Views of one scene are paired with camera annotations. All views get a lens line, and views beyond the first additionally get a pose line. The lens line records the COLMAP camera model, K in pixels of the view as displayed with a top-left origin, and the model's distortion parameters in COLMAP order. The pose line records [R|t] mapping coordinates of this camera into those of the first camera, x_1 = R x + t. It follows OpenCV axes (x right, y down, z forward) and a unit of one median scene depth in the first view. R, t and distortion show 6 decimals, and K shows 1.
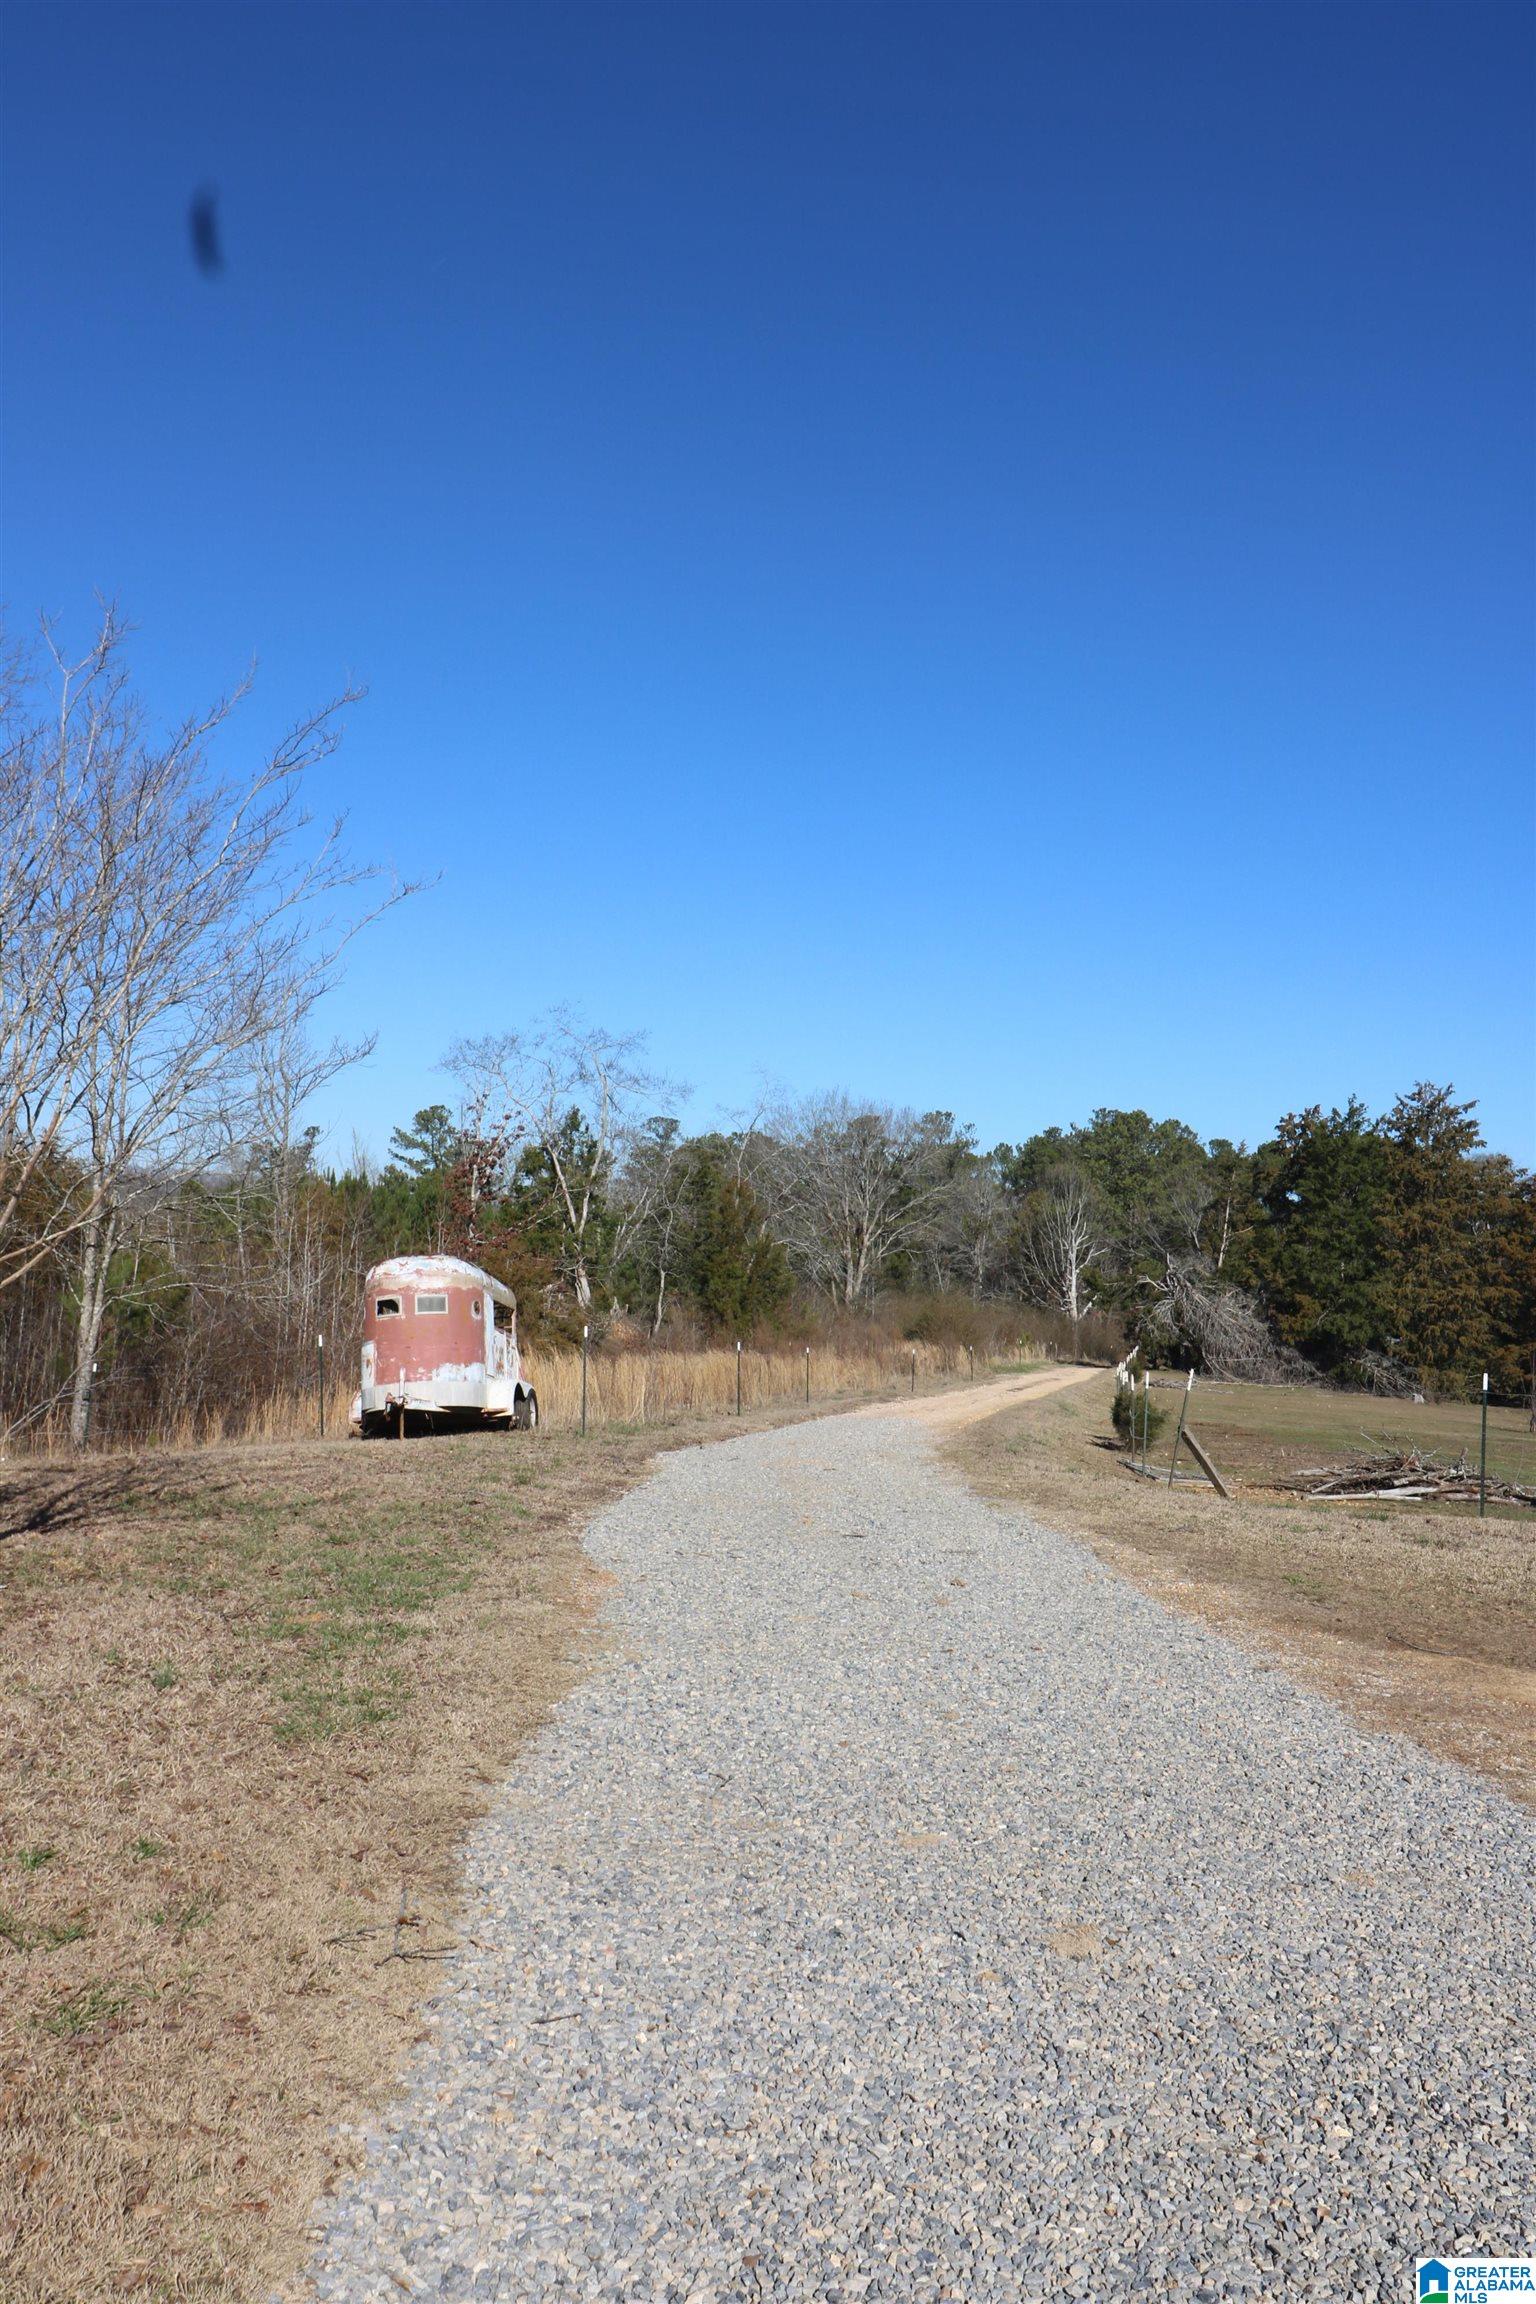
lens RADIAL K [[1774.4, 0, 786.9], [0, 1774.4, 1174.4], [0, 0, 1]] dist [0.001360, -0.011470]
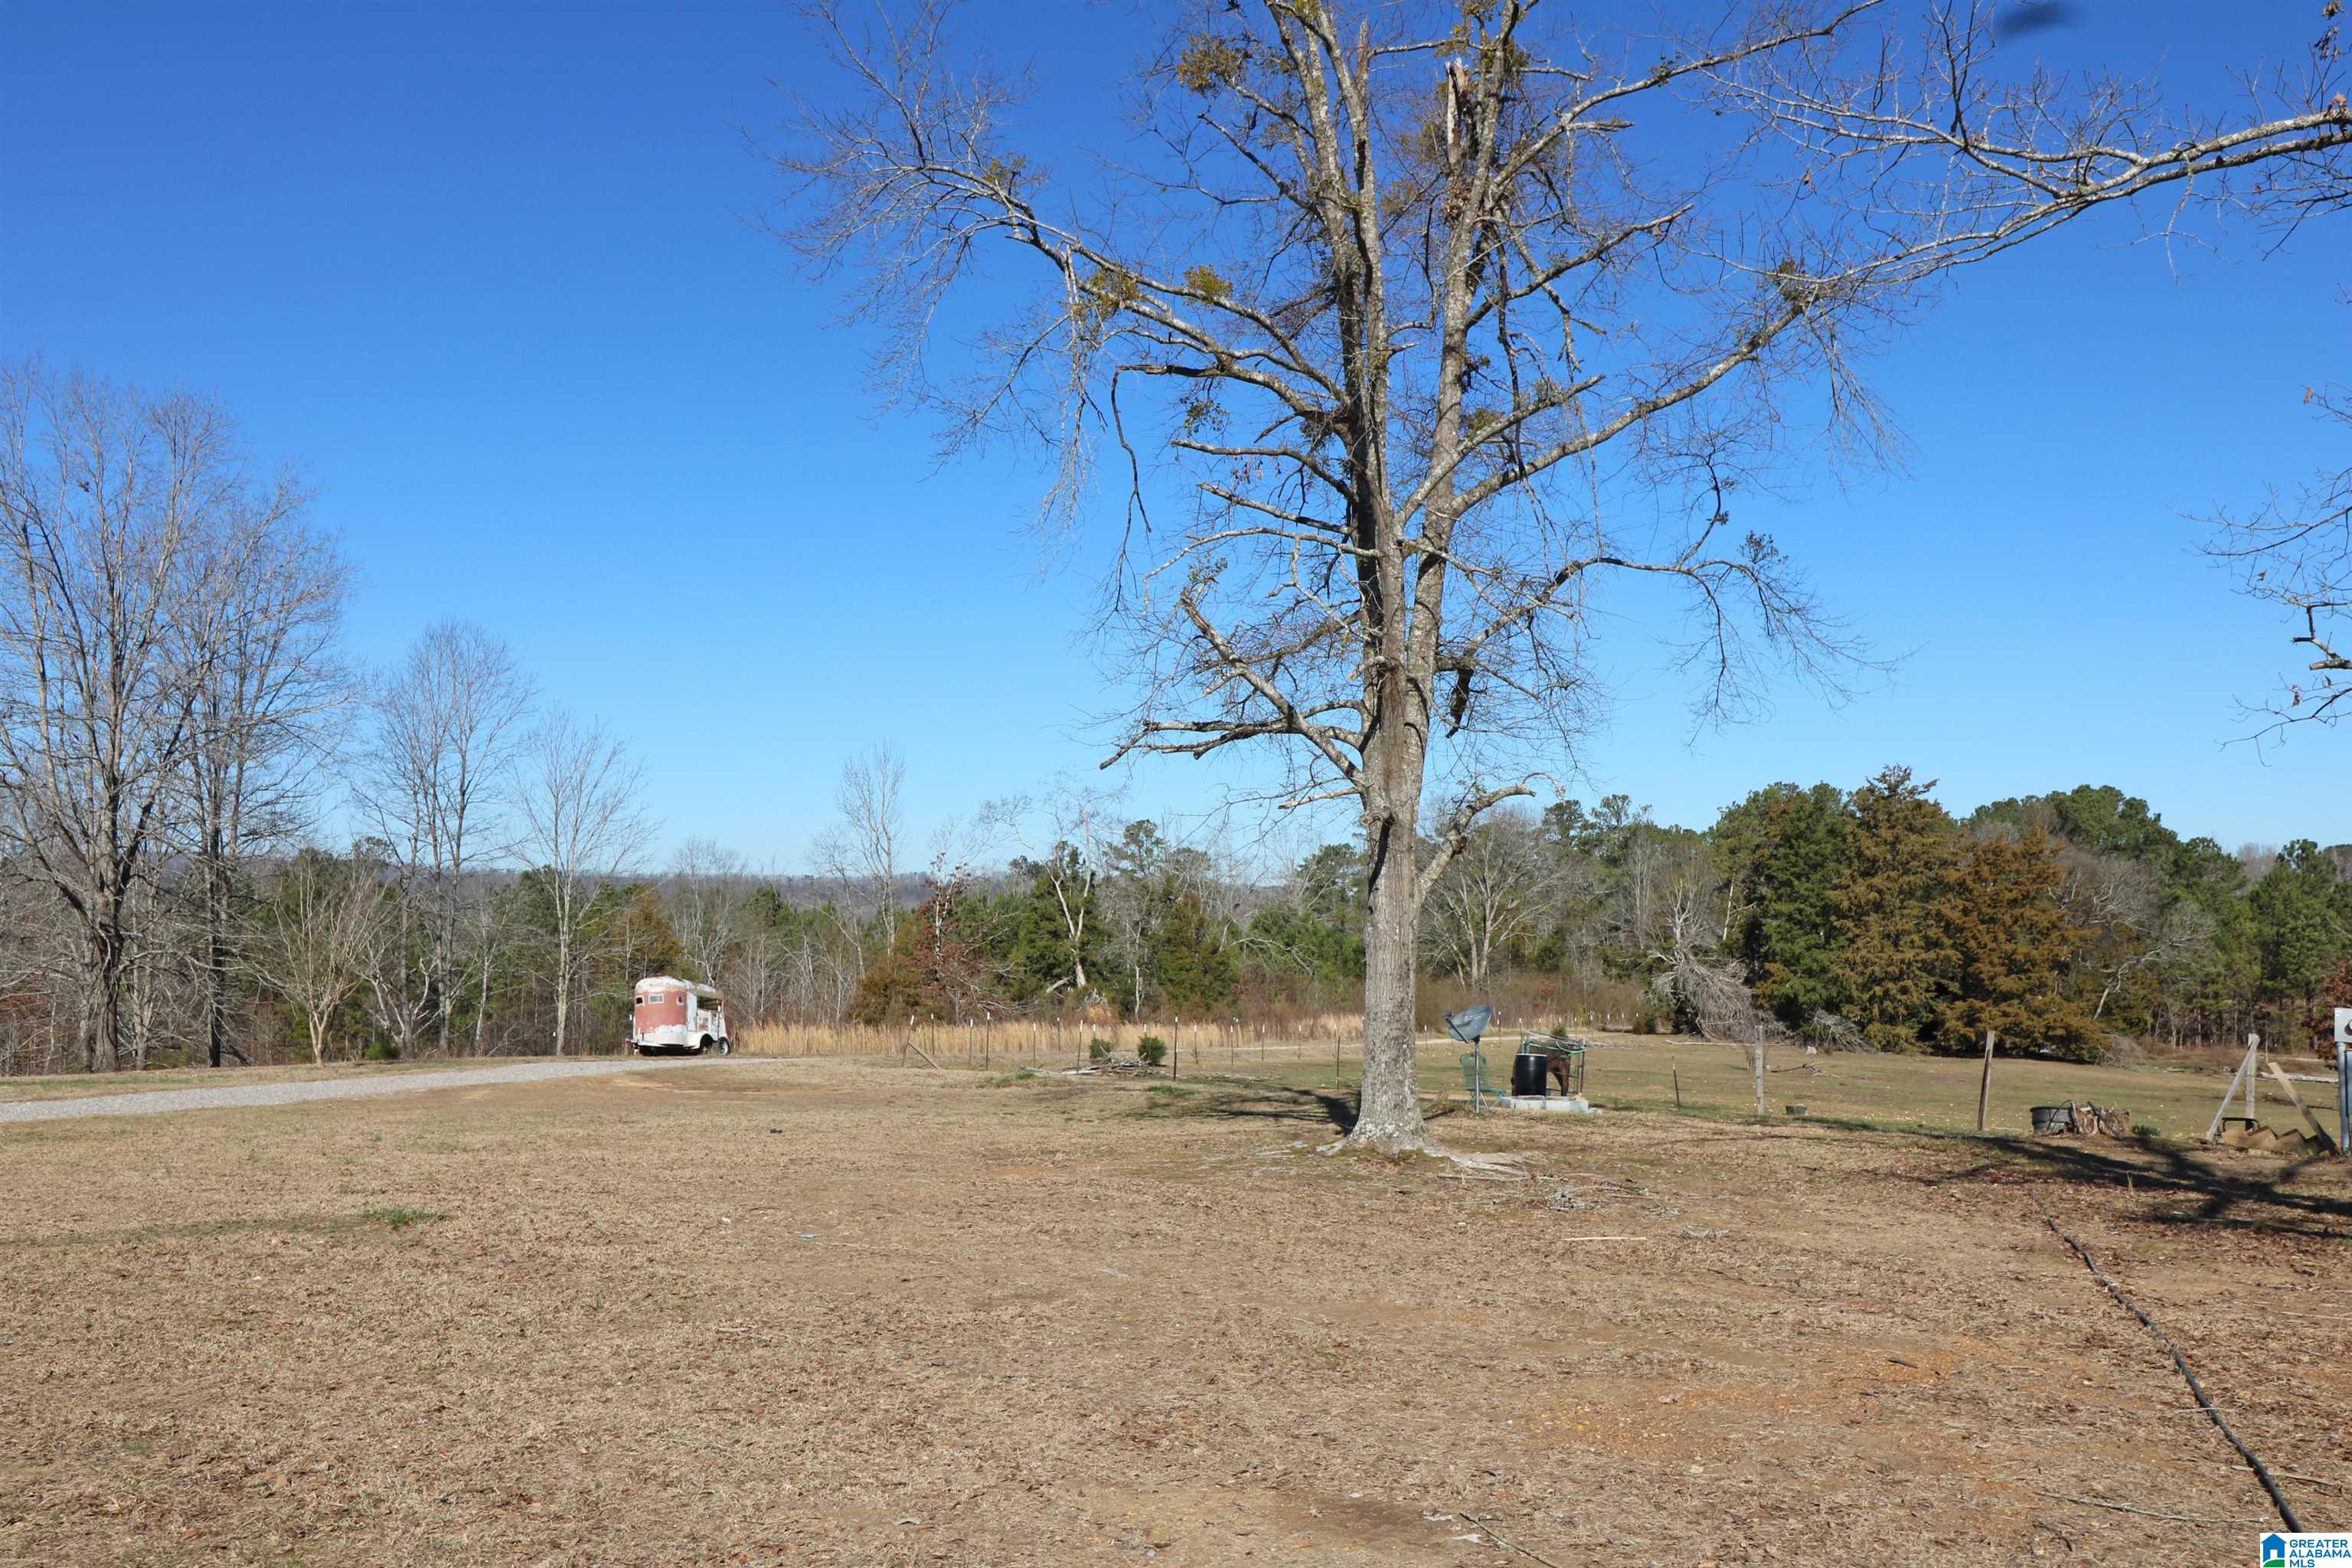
lens RADIAL K [[1888.4, 0, 1172.2], [0, 1888.4, 785.0], [0, 0, 1]] dist [0.000902, -0.000350]
pose [[0.962024, -0.064185, -0.265310, 0.314644], [0.054353, 0.997541, -0.044243, -0.016053], [0.267497, 0.028143, 0.963148, -0.329341]]
